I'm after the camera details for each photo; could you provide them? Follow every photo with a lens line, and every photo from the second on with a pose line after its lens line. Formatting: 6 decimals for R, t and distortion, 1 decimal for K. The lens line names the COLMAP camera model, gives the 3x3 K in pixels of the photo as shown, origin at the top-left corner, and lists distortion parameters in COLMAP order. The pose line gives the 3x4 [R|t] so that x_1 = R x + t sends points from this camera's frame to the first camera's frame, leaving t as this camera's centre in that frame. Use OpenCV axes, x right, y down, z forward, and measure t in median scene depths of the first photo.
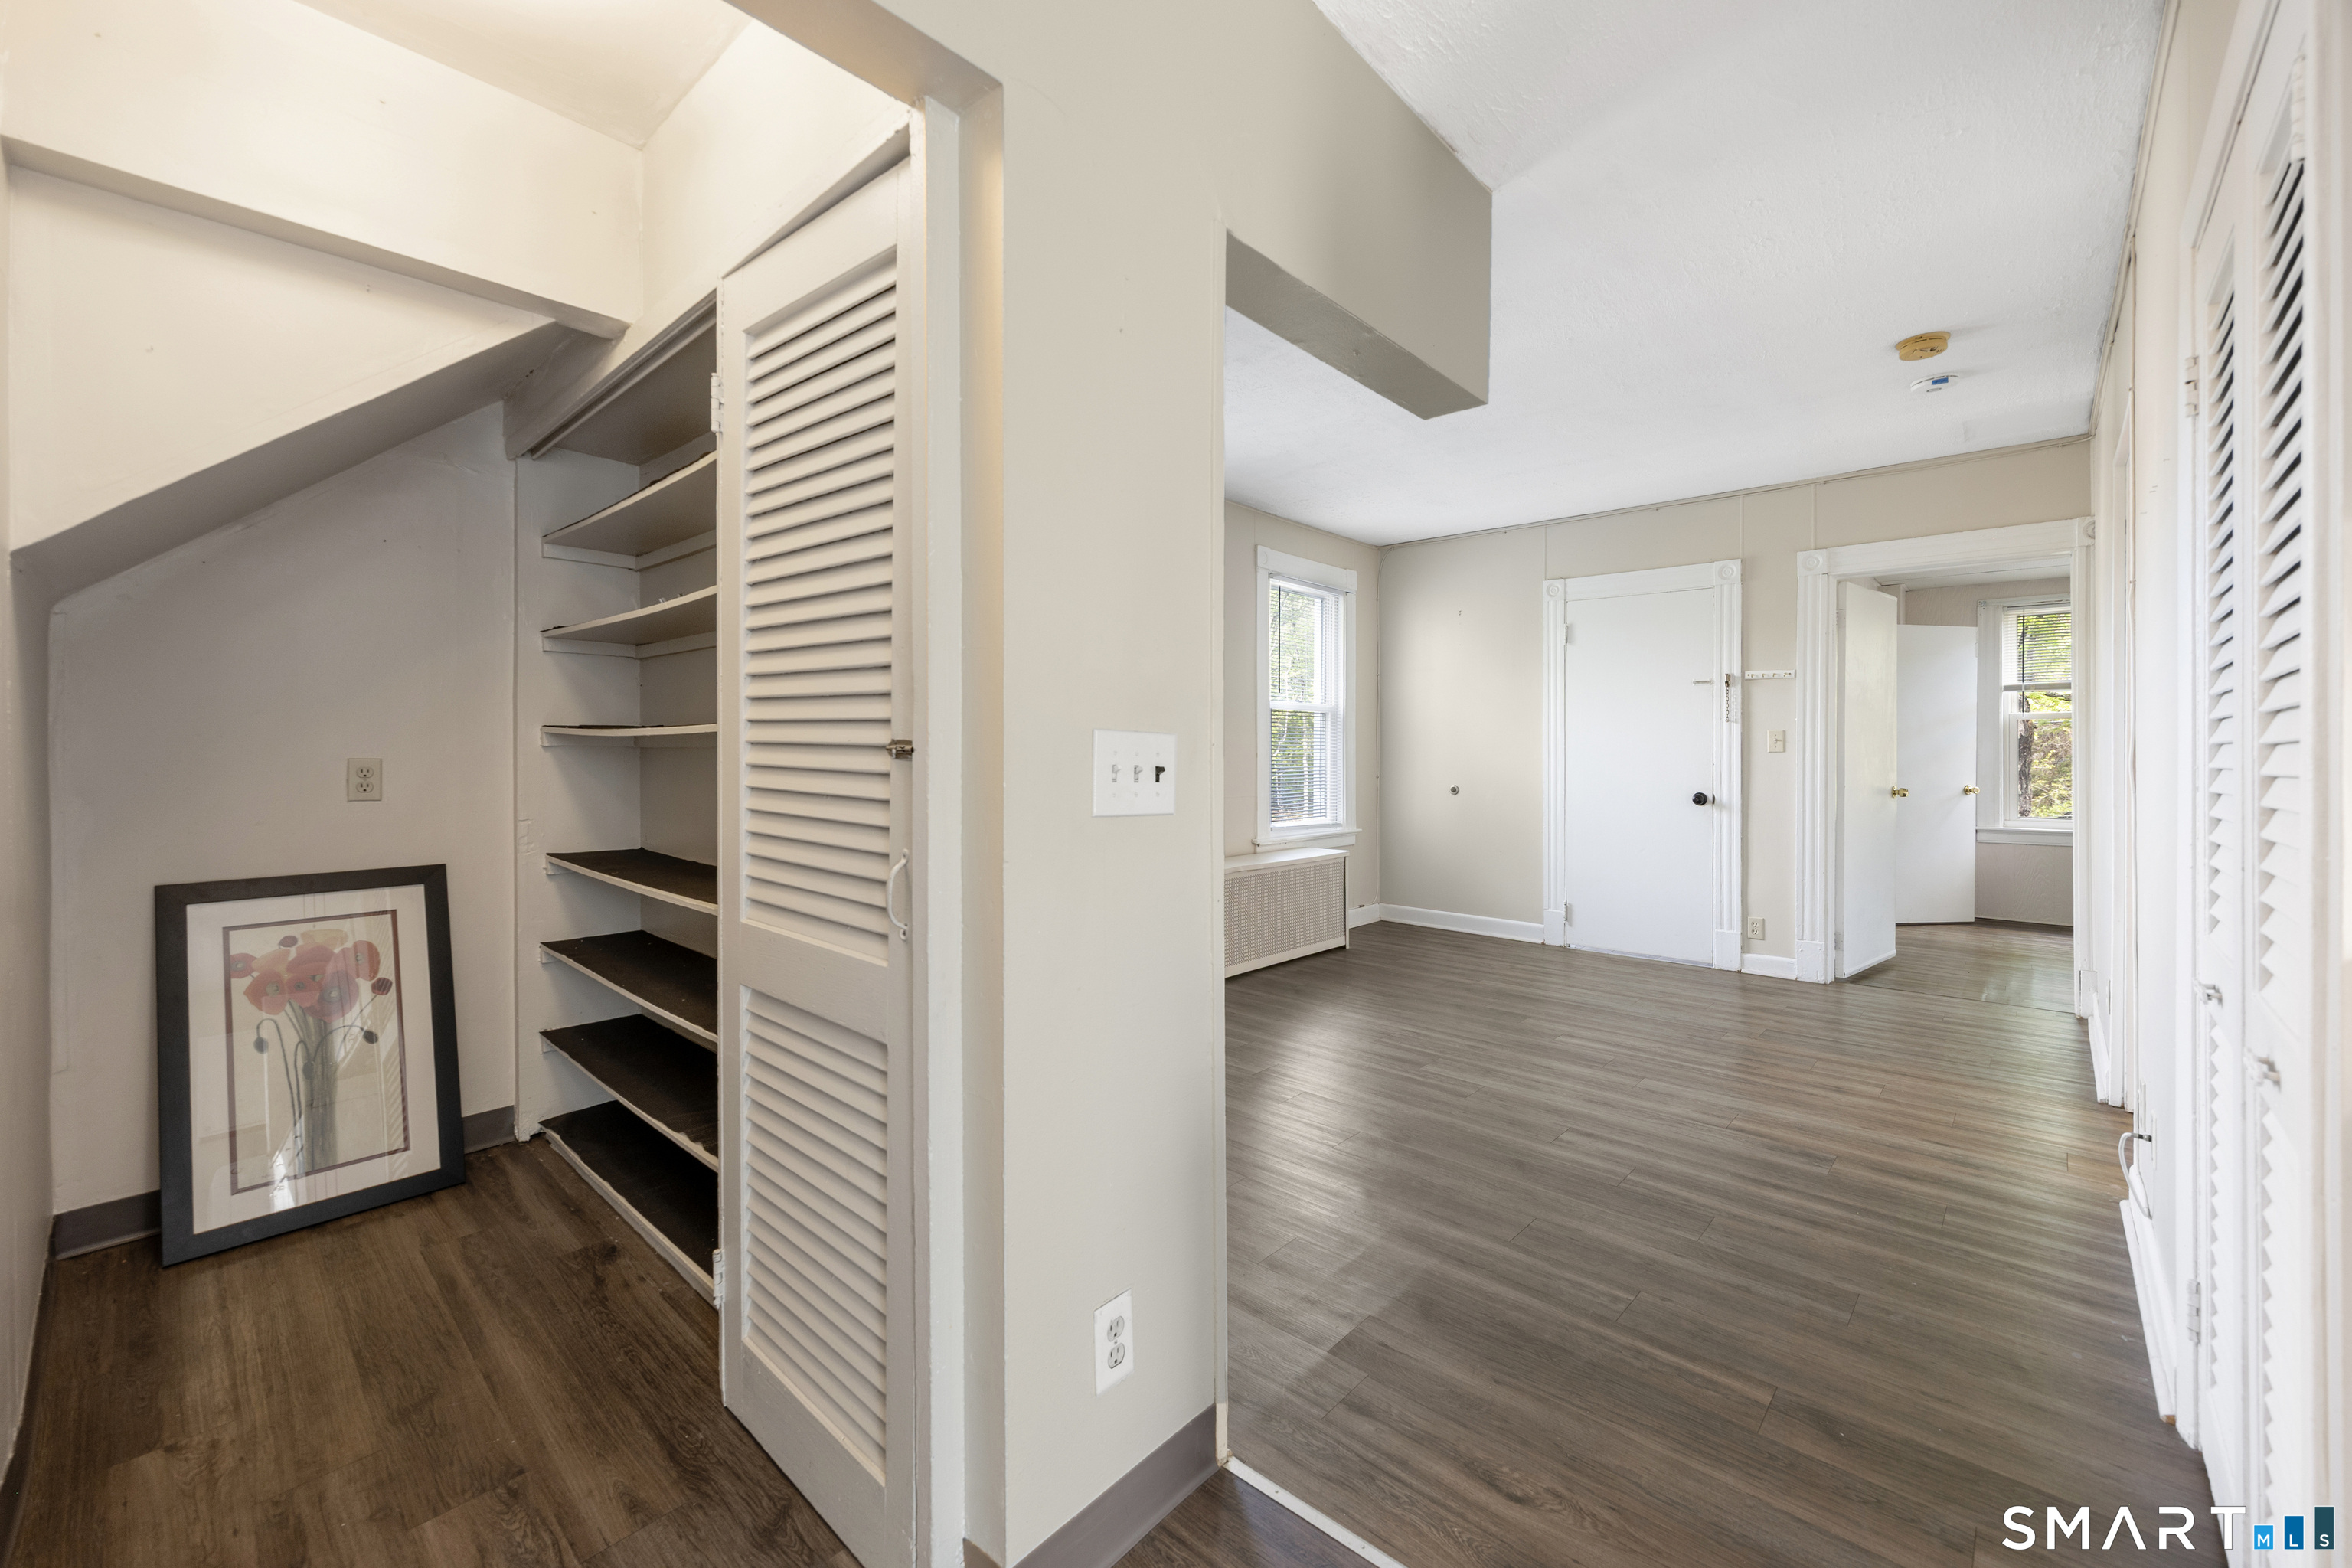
lens RADIAL K [[943.0, 0, 1174.5], [0, 943.0, 742.9], [0, 0, 1]] dist [0.000156, -0.000298]
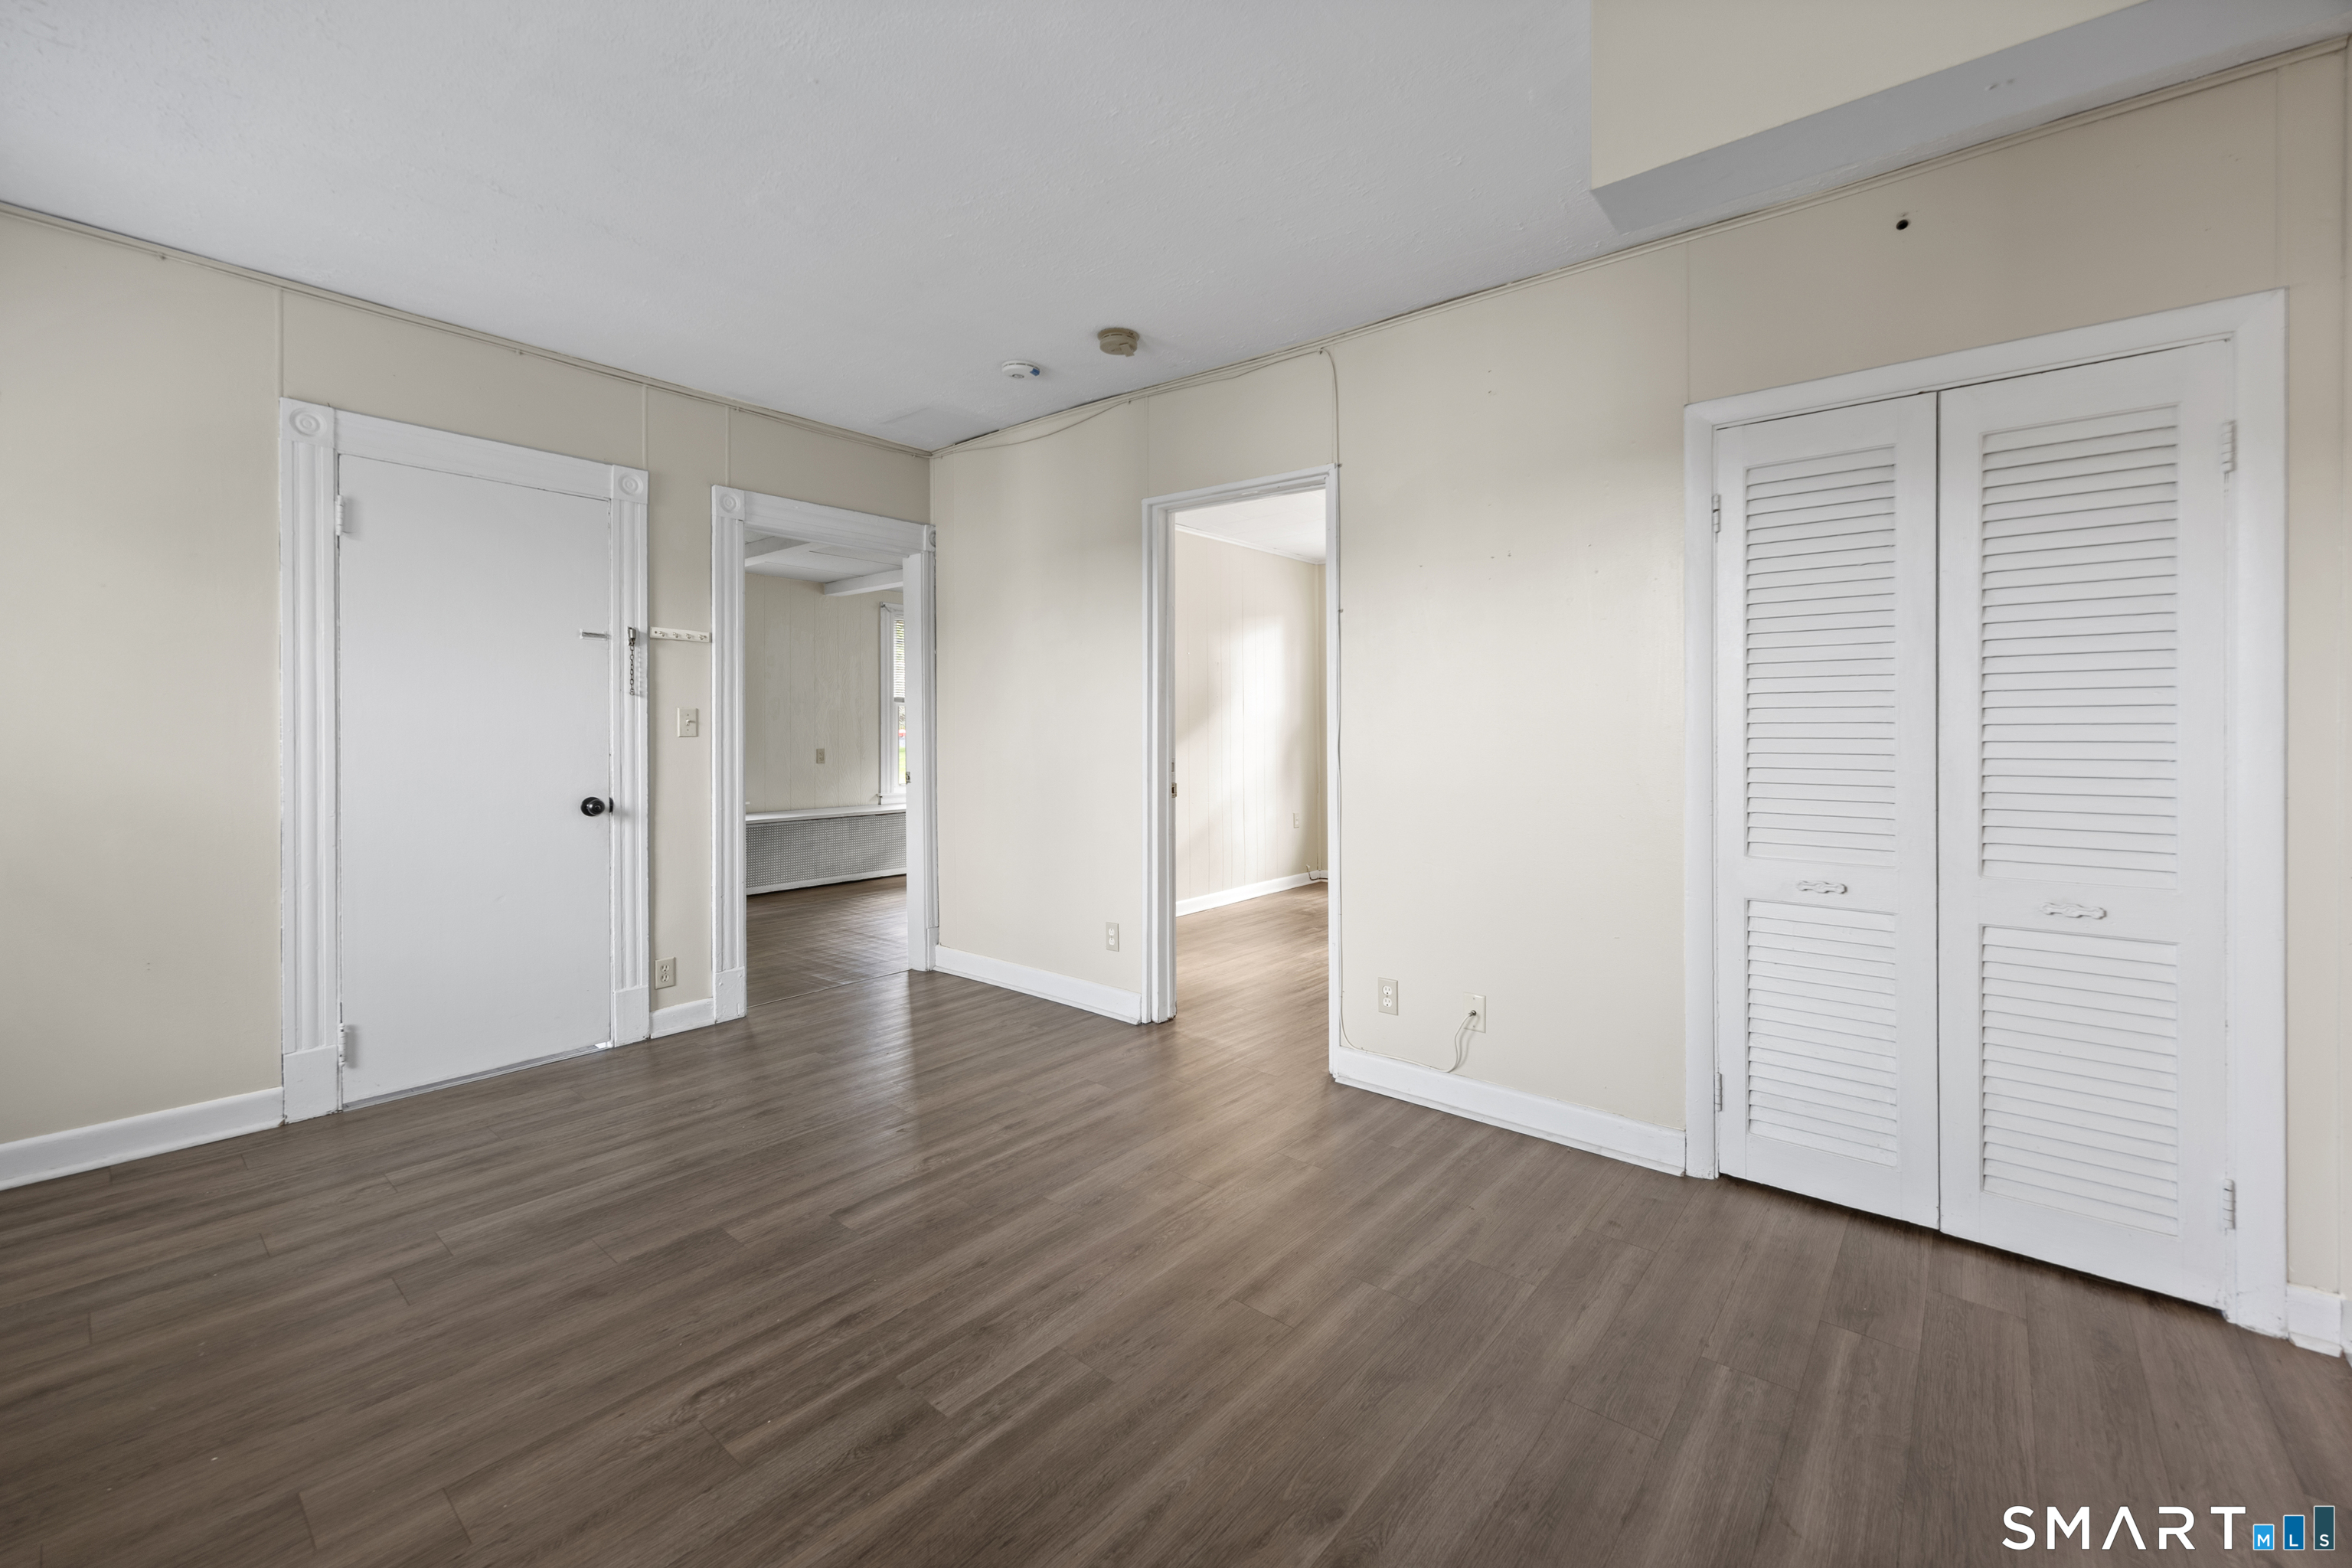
lens RADIAL K [[952.1, 0, 1182.6], [0, 952.1, 727.0], [0, 0, 1]] dist [0.005049, -0.000157]
pose [[-0.042475, -0.000887, 0.999097, -0.155011], [-0.008974, 0.999960, 0.000507, -0.002273], [-0.999057, -0.008944, -0.042482, 0.623636]]
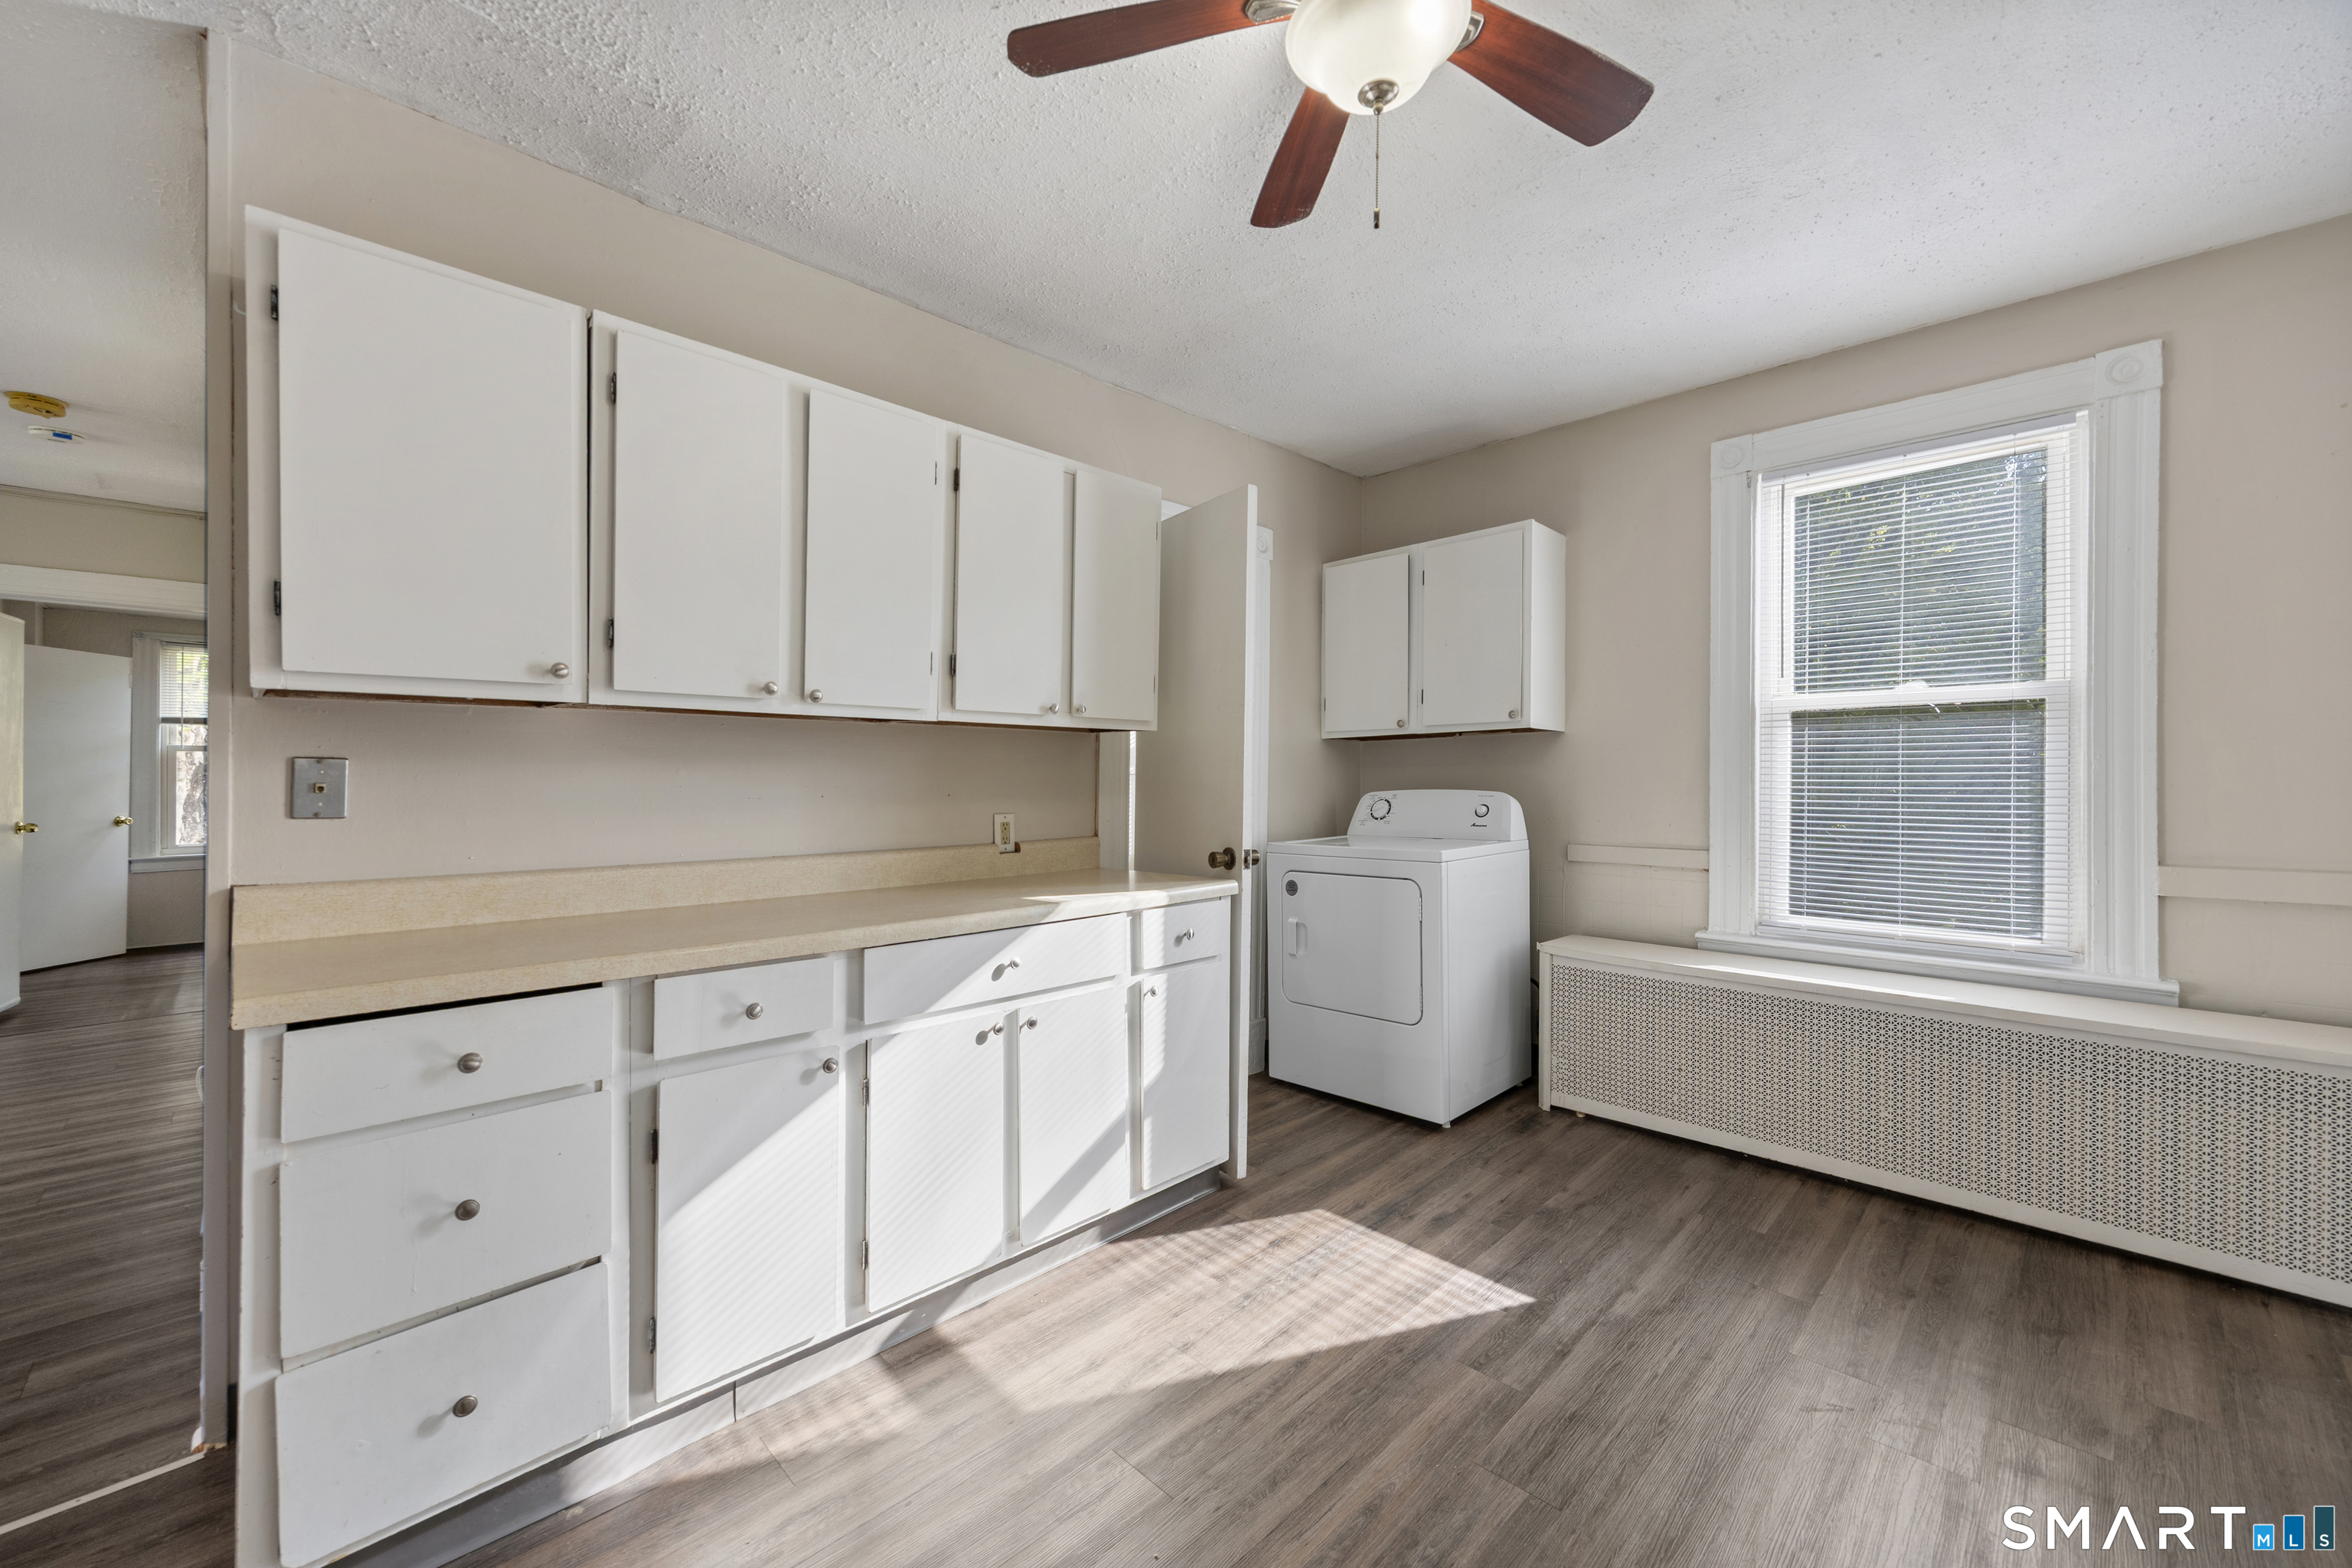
lens RADIAL K [[923.5, 0, 1176.0], [0, 923.5, 784.0], [0, 0, 1]] dist [0.001399, 0.000072]
pose [[0.034897, -0.004285, 0.999382, -0.106743], [-0.012432, 0.999912, 0.004722, -0.009216], [-0.999314, -0.012589, 0.034841, -0.170002]]
